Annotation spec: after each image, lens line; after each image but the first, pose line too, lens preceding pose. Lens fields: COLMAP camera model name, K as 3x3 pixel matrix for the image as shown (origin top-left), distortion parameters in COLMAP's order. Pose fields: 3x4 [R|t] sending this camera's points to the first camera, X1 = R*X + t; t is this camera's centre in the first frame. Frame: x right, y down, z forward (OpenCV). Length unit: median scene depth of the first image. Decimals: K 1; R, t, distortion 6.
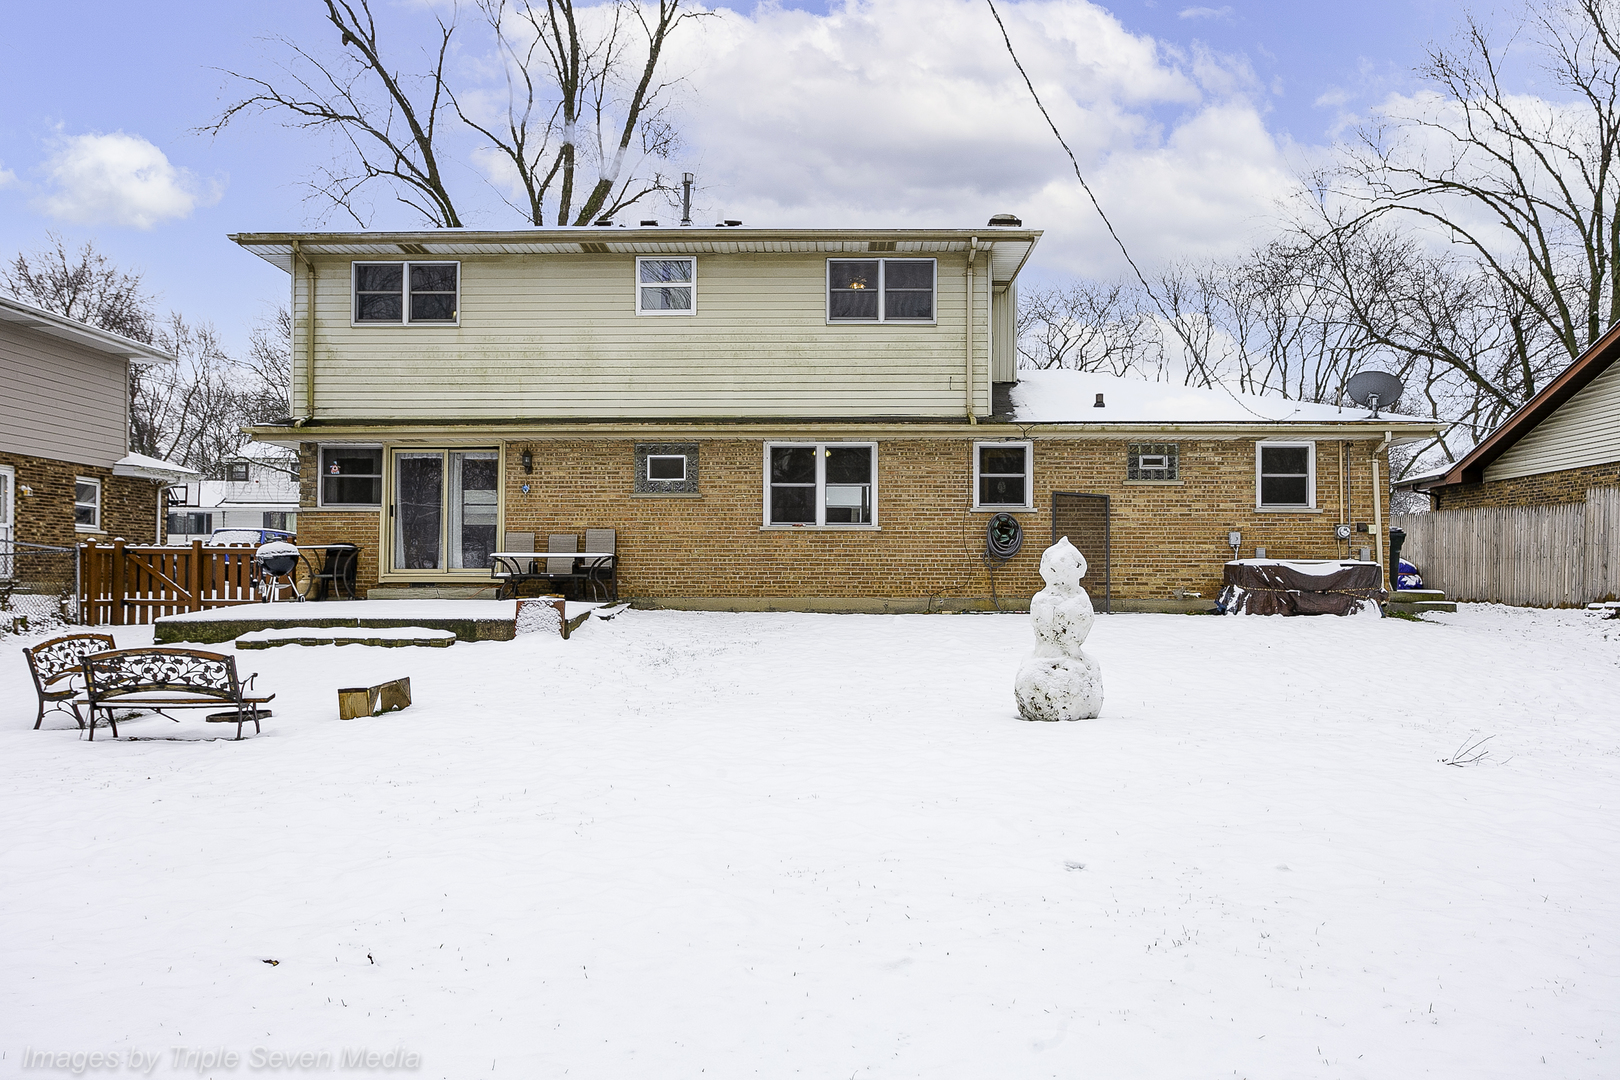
lens RADIAL K [[1276.5, 0, 807.1], [0, 1276.5, 552.1], [0, 0, 1]] dist [0.022878, -0.051400]
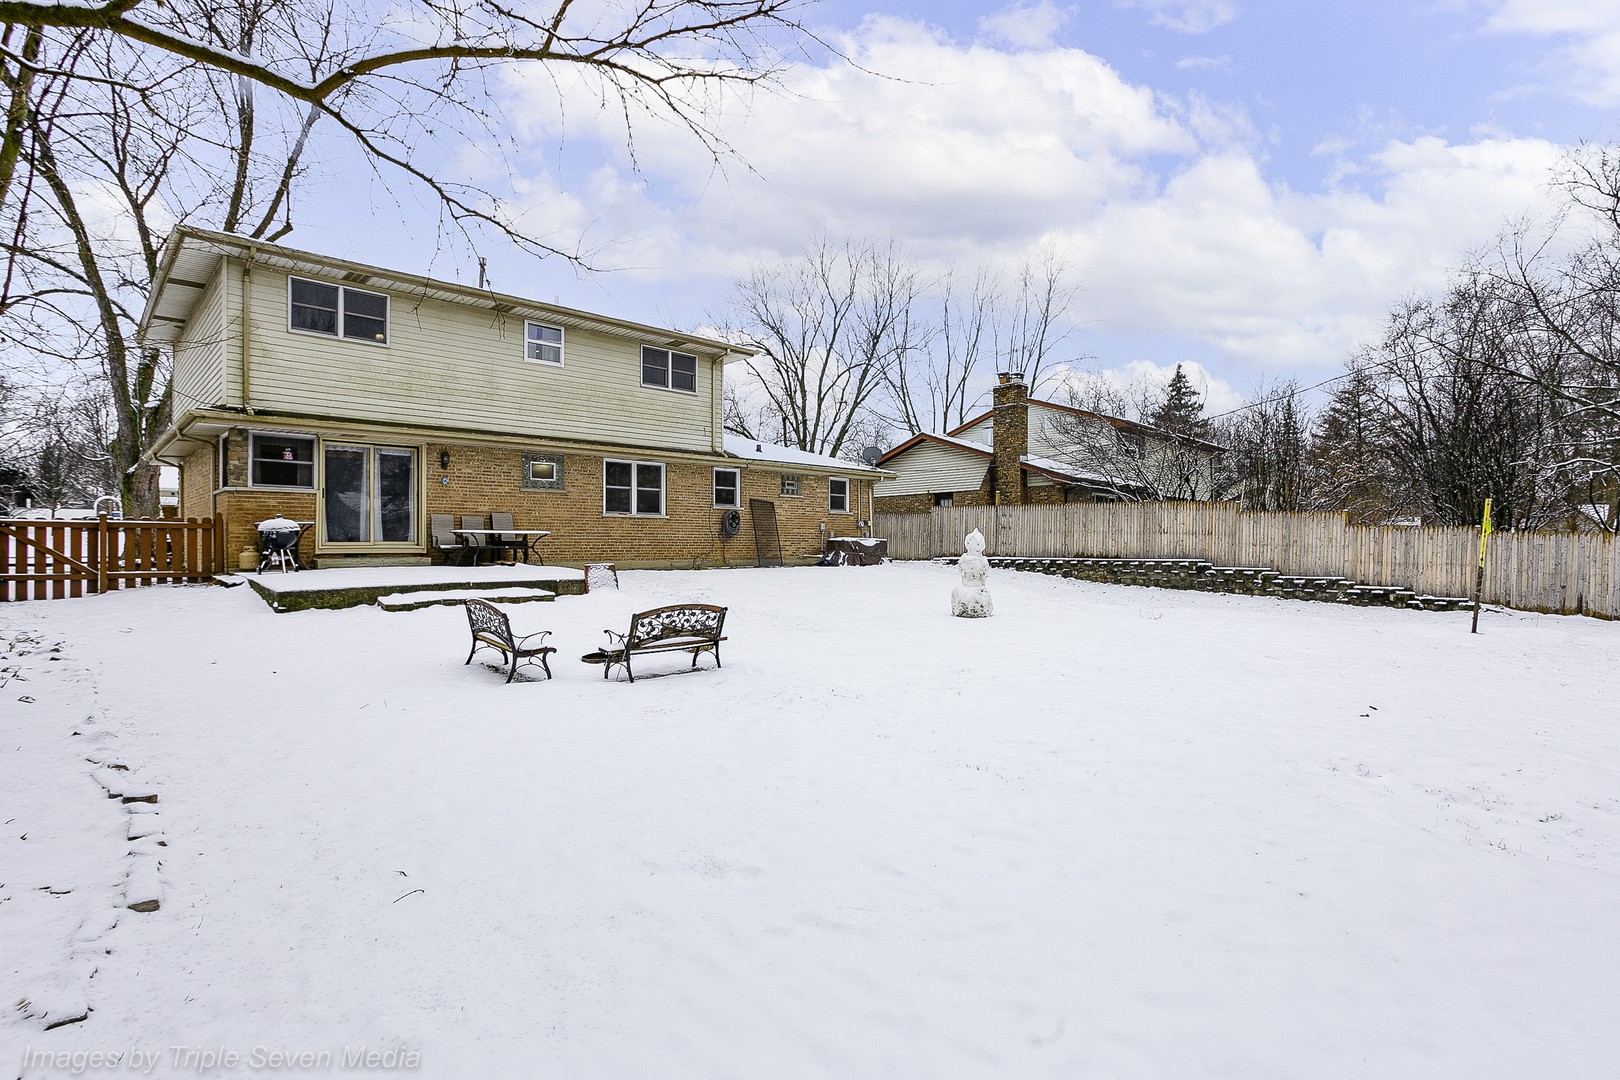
lens RADIAL K [[783.0, 0, 782.7], [0, 783.0, 542.3], [0, 0, 1]] dist [-0.005386, 0.002553]
pose [[0.723516, 0.000286, 0.690308, -0.521756], [-0.011354, 0.999870, 0.011486, 0.000151], [-0.690214, -0.016148, 0.723425, 0.182232]]
